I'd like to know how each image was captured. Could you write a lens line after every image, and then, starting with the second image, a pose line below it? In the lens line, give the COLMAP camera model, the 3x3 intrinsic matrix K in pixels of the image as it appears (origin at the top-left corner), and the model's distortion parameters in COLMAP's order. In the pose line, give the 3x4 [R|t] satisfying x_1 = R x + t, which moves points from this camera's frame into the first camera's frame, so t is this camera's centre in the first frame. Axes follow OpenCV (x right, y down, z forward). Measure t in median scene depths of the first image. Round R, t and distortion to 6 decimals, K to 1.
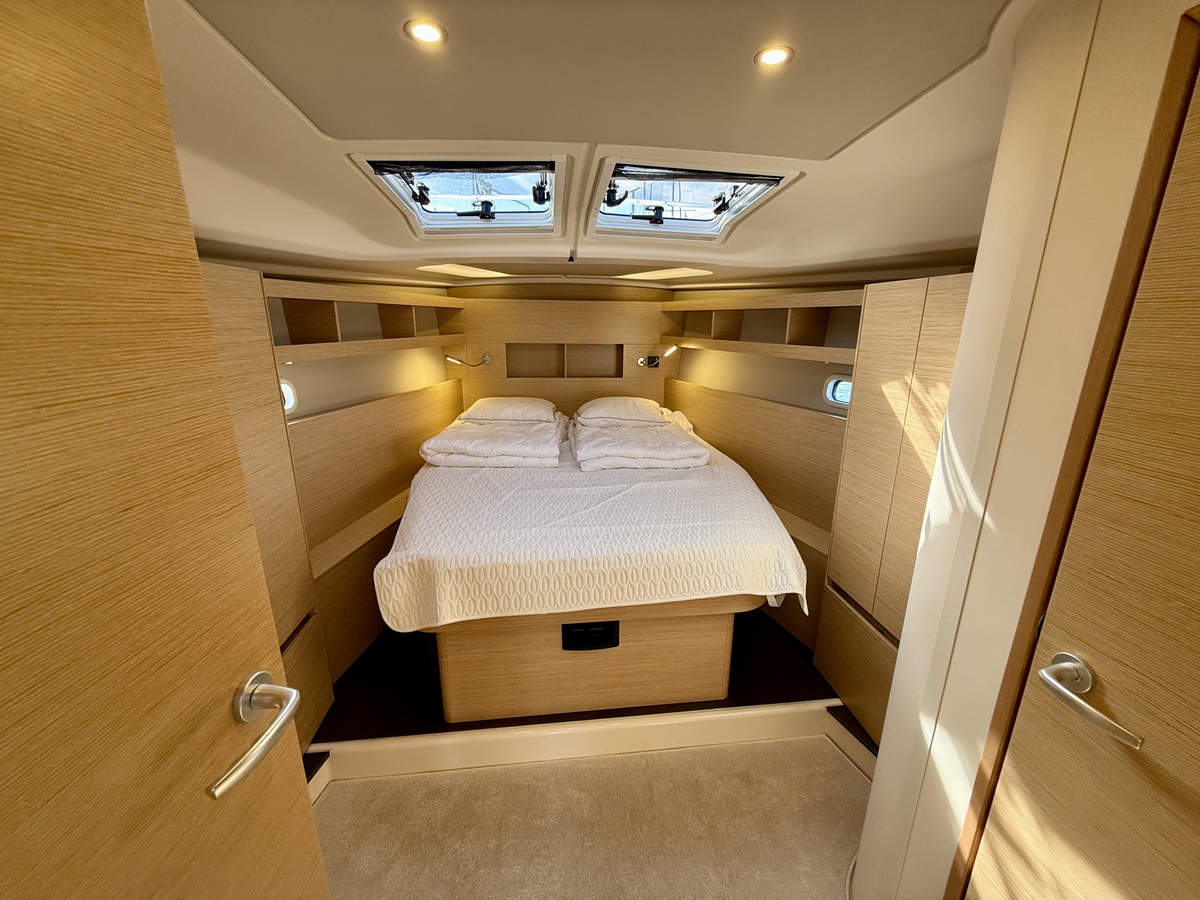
lens RADIAL K [[484.9, 0, 600.1], [0, 484.9, 445.7], [0, 0, 1]] dist [-0.000340, -0.000284]
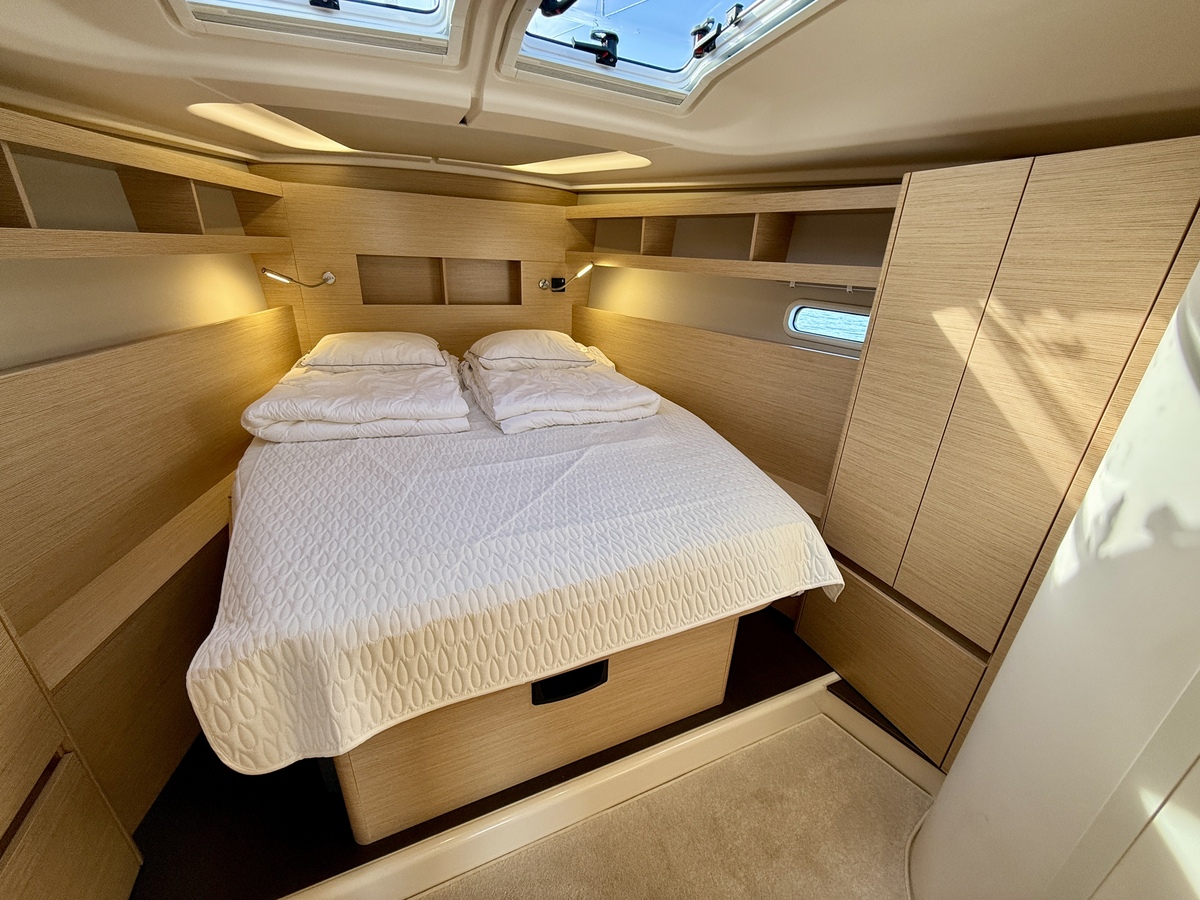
lens RADIAL K [[484.9, 0, 603.2], [0, 484.9, 447.7], [0, 0, 1]] dist [-0.000340, -0.000284]
pose [[0.954323, -0.082990, 0.287020, -0.118386], [0.041496, 0.988155, 0.147745, -0.032470], [-0.295882, -0.129086, 0.946462, 0.286448]]
